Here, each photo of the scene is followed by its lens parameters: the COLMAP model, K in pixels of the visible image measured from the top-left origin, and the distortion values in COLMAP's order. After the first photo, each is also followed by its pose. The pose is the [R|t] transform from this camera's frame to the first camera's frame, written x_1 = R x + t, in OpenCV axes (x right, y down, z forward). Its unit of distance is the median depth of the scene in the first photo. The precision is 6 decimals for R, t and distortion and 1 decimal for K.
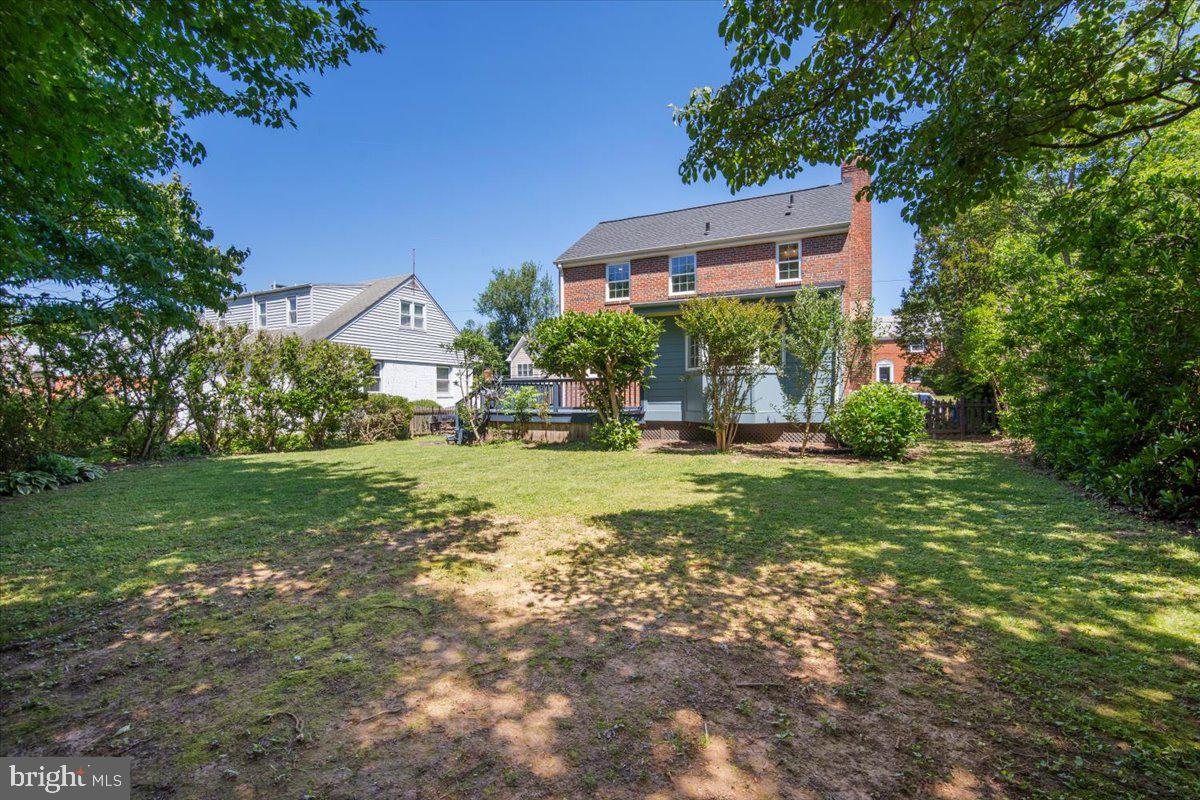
lens RADIAL K [[533.0, 0, 600.0], [0, 533.0, 404.3], [0, 0, 1]] dist [-0.001293, 0.000024]
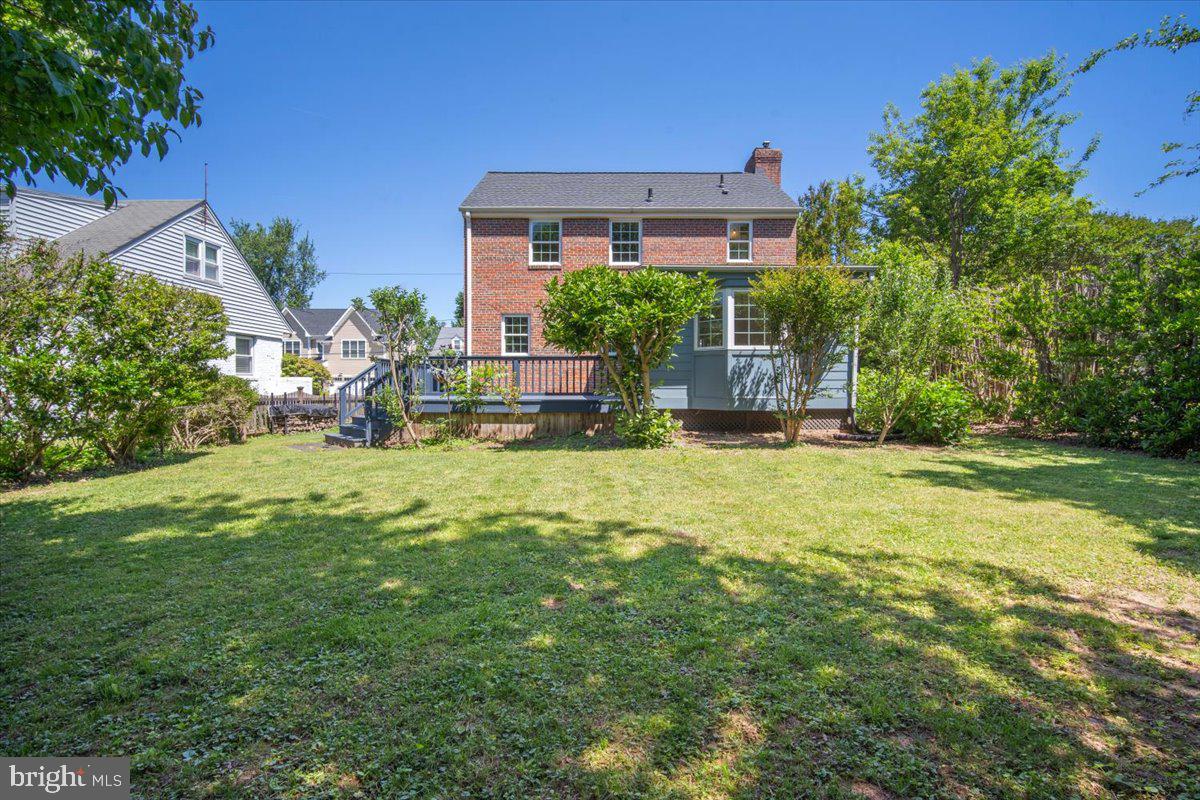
lens RADIAL K [[528.2, 0, 597.0], [0, 528.2, 395.6], [0, 0, 1]] dist [-0.011164, 0.000149]
pose [[0.895421, -0.004931, 0.445192, -0.276201], [0.001036, 0.999959, 0.008991, 0.002113], [-0.445218, -0.007590, 0.895390, 0.236041]]
